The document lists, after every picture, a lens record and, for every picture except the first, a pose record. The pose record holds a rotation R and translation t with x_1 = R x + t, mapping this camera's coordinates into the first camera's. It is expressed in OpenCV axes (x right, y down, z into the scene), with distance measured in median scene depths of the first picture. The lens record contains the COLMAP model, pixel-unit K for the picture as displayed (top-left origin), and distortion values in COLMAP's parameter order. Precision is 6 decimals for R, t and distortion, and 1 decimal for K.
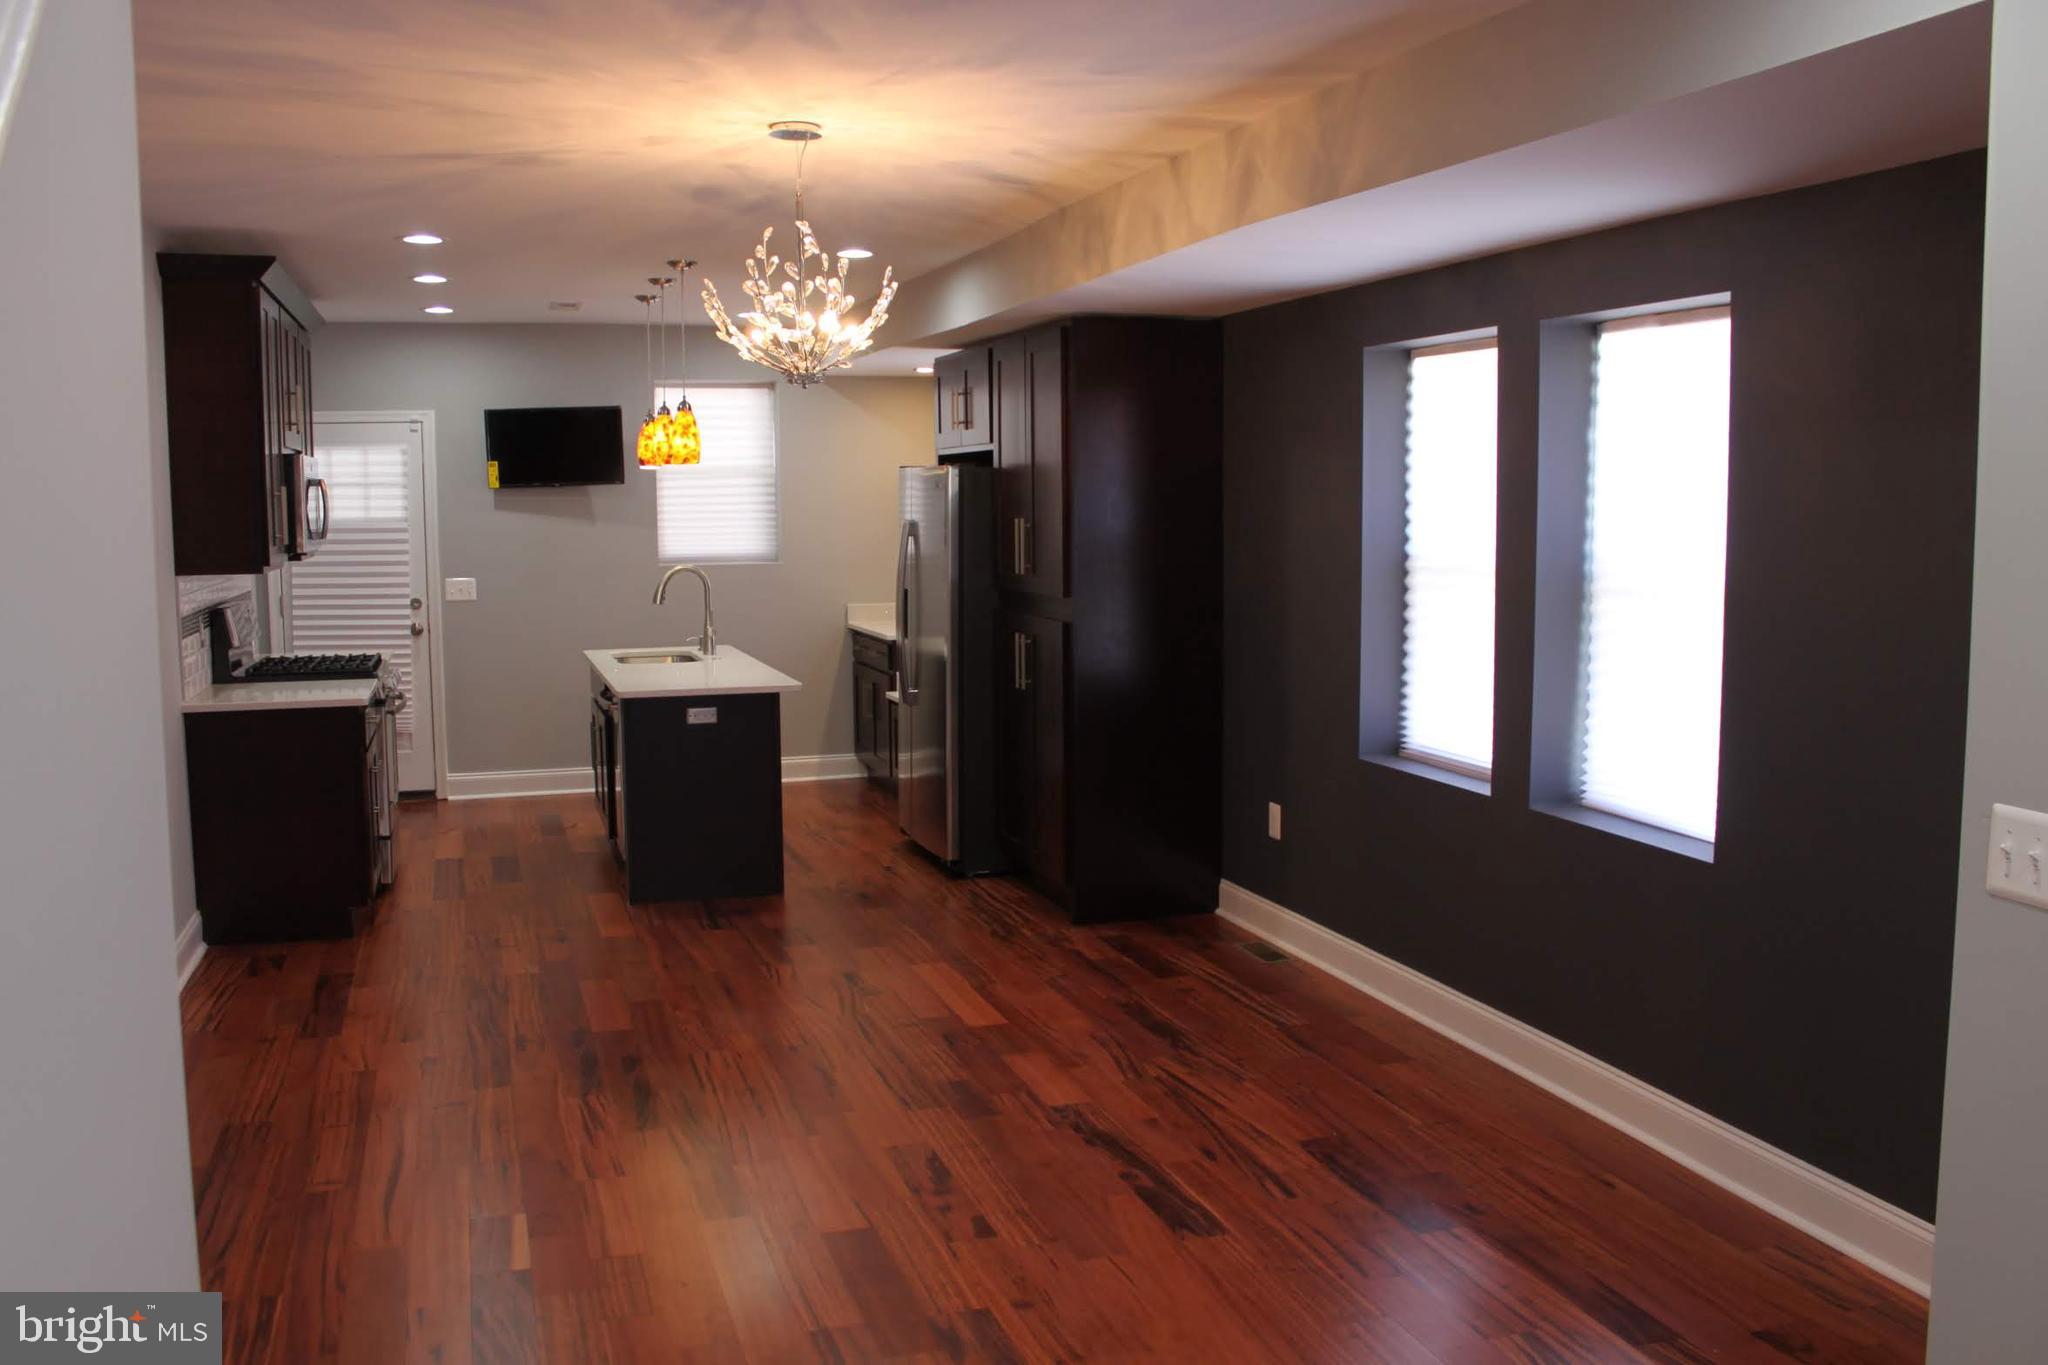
lens RADIAL K [[1718.4, 0, 1040.9], [0, 1718.4, 682.3], [0, 0, 1]] dist [-0.153852, 0.114468]
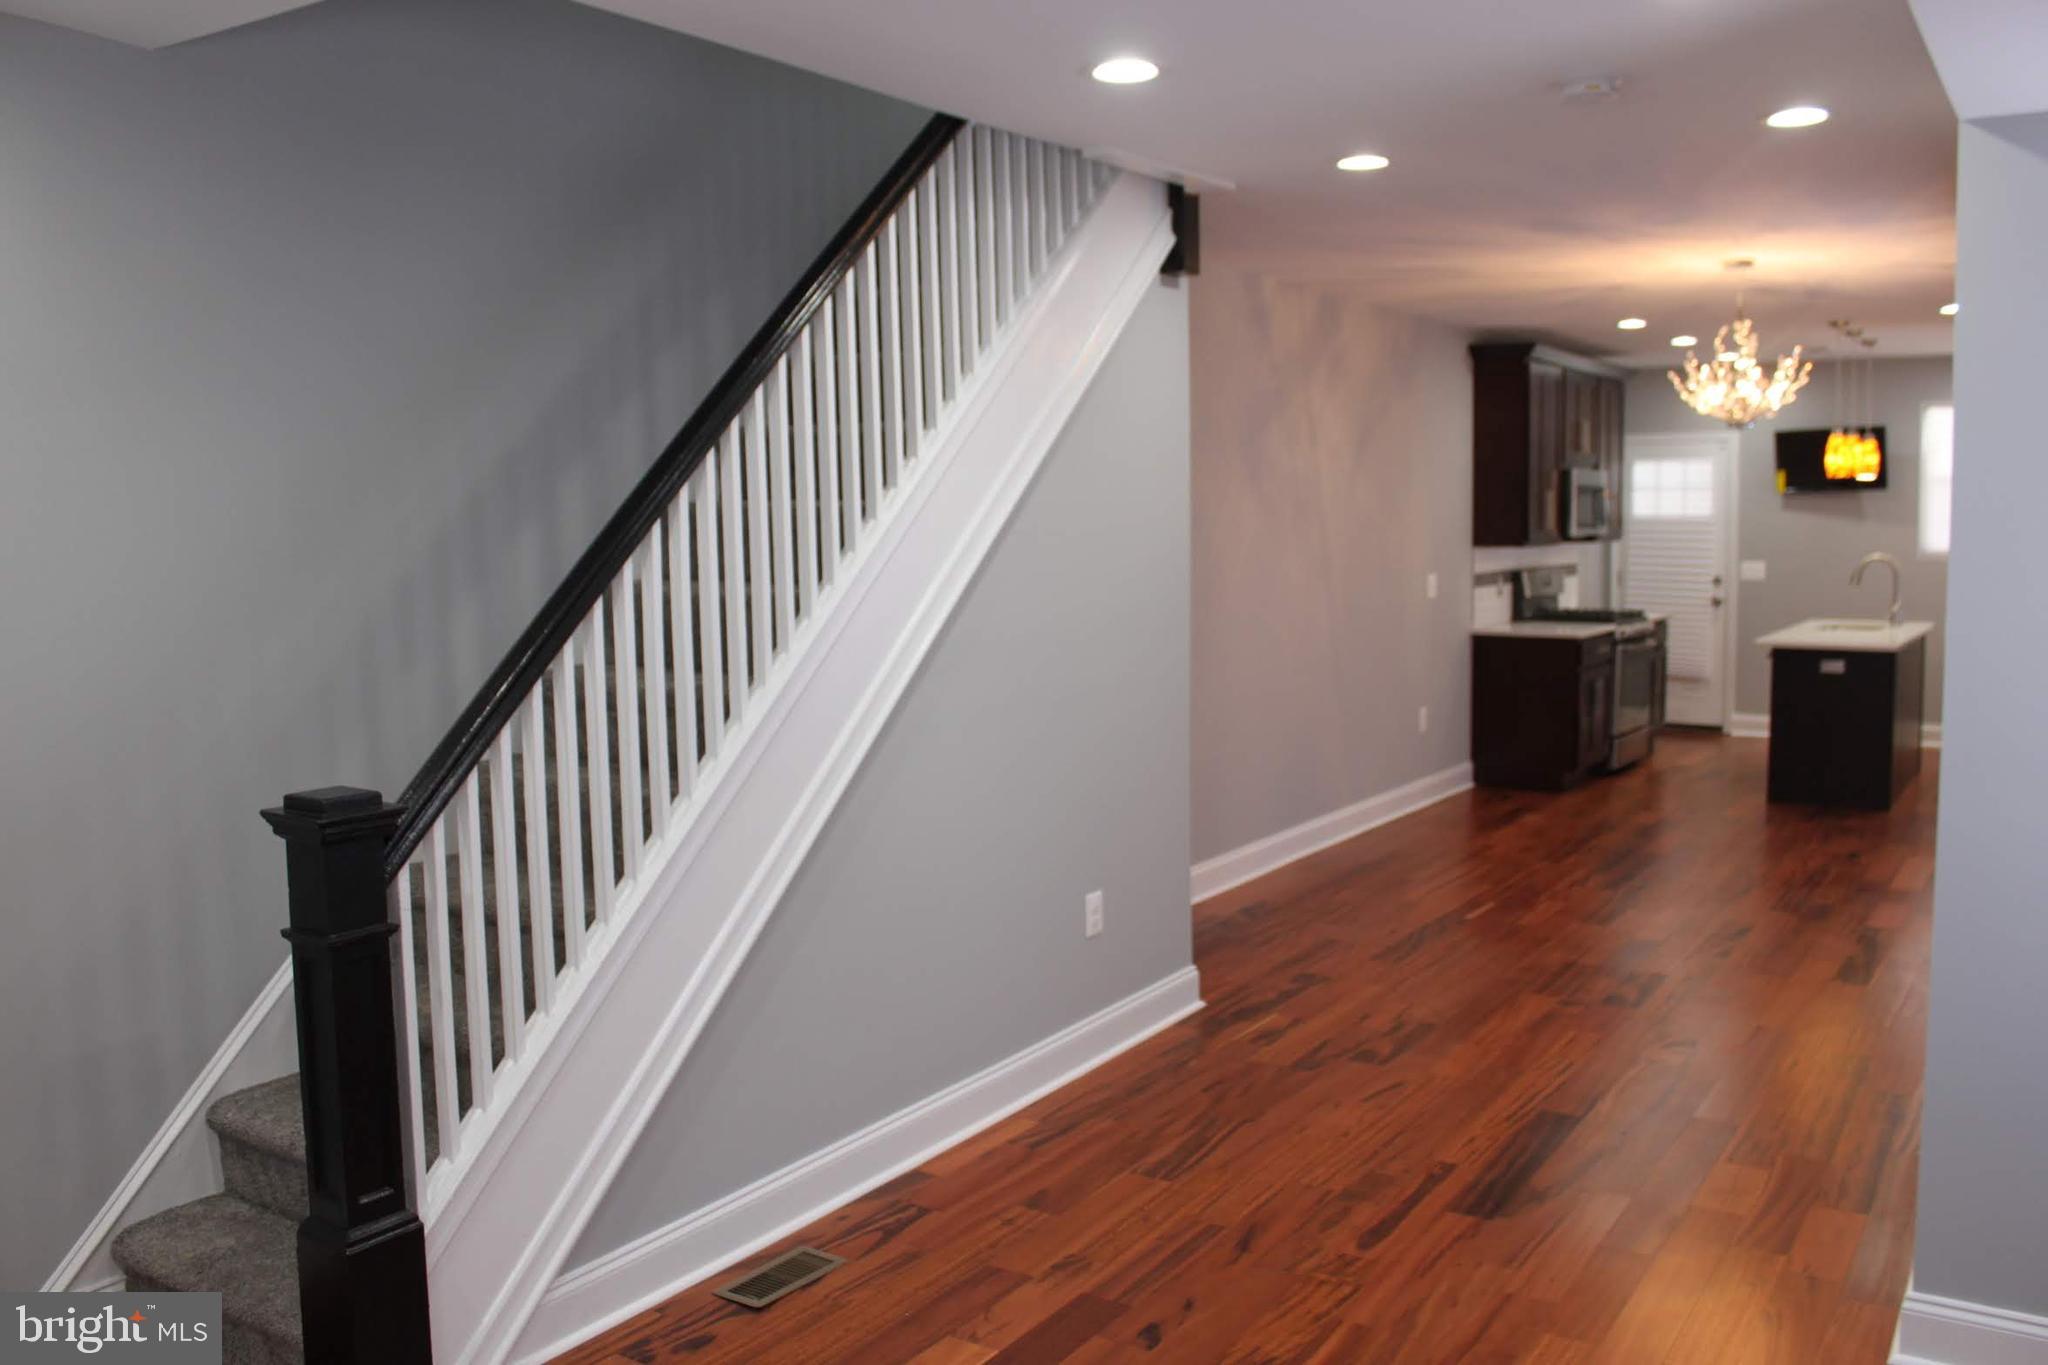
lens RADIAL K [[1718.4, 0, 1067.0], [0, 1718.4, 672.6], [0, 0, 1]] dist [-0.153852, 0.114468]
pose [[0.628574, 0.072463, -0.774367, 0.421549], [-0.076655, 0.996575, 0.031034, 0.028870], [0.773963, 0.039852, 0.631976, -0.267146]]
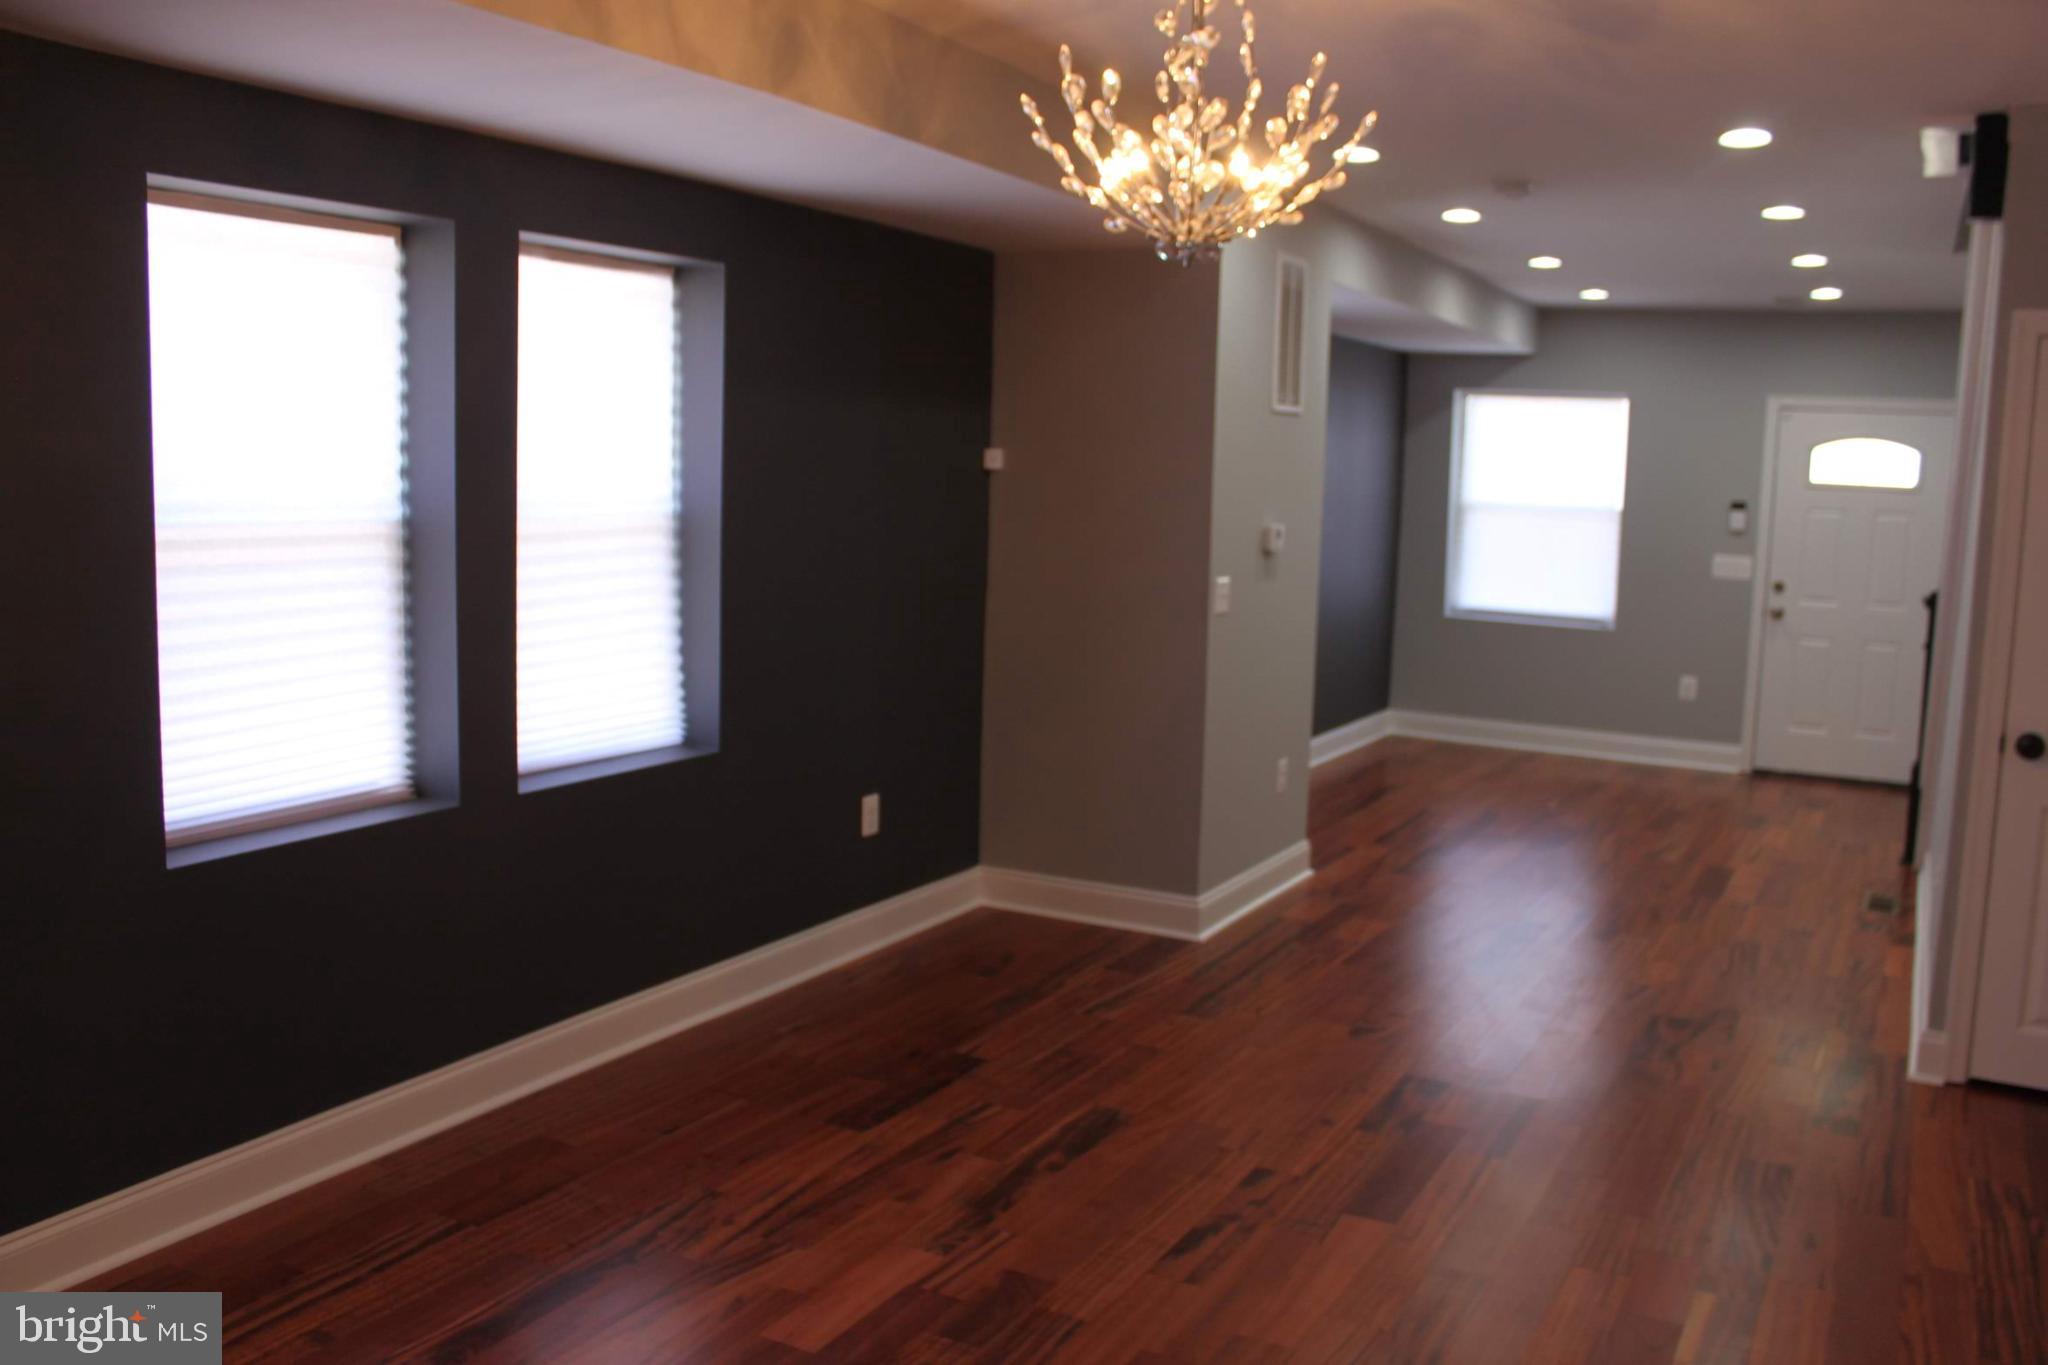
lens RADIAL K [[1718.4, 0, 1030.5], [0, 1718.4, 684.5], [0, 0, 1]] dist [-0.153852, 0.114468]
pose [[-0.676120, -0.116351, 0.727547, -0.347321], [0.051873, 0.977485, 0.204528, -0.097499], [-0.734963, 0.176025, -0.654862, 0.917334]]
